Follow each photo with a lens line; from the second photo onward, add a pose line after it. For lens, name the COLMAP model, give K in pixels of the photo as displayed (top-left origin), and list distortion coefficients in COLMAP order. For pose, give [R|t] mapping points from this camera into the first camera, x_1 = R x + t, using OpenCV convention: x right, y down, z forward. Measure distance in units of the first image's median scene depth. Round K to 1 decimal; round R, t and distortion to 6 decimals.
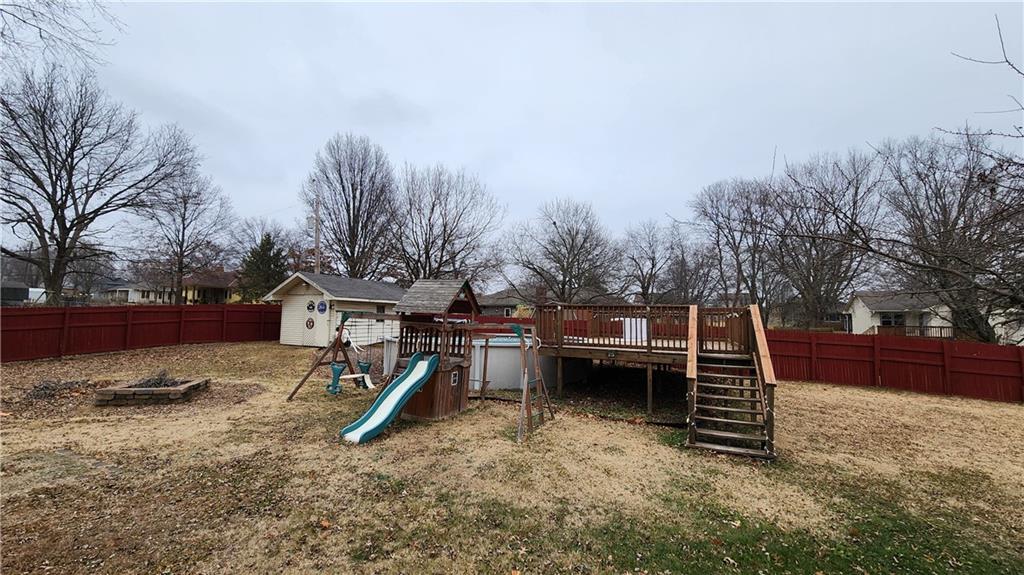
lens RADIAL K [[418.2, 0, 514.0], [0, 418.2, 285.2], [0, 0, 1]] dist [-0.002791, 0.000101]
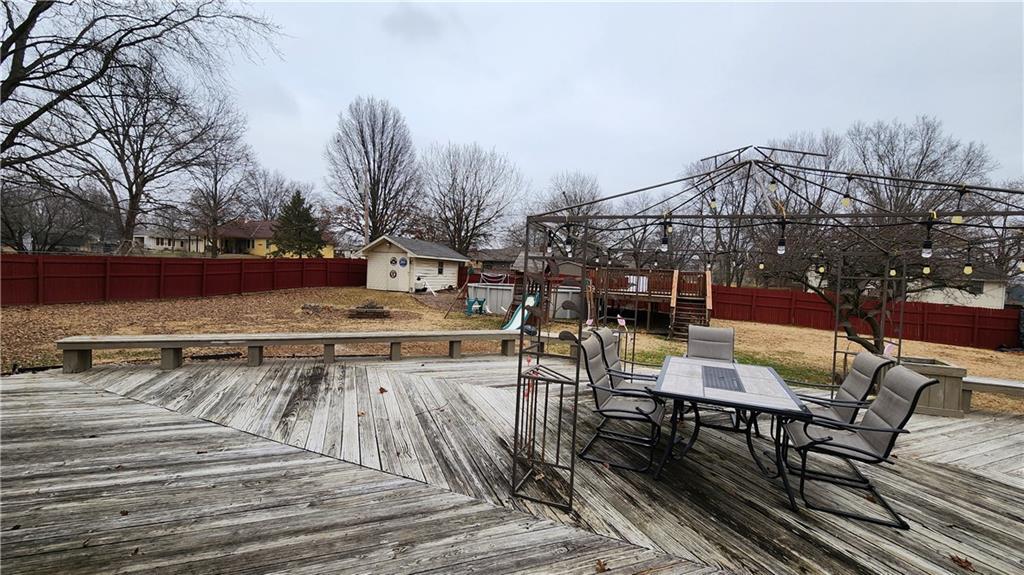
lens RADIAL K [[418.2, 0, 511.3], [0, 418.2, 289.9], [0, 0, 1]] dist [-0.002791, 0.000101]
pose [[0.999193, 0.023327, 0.032692, -0.082583], [-0.027091, 0.992421, 0.119864, -0.015933], [-0.029649, -0.120653, 0.992252, -0.189730]]
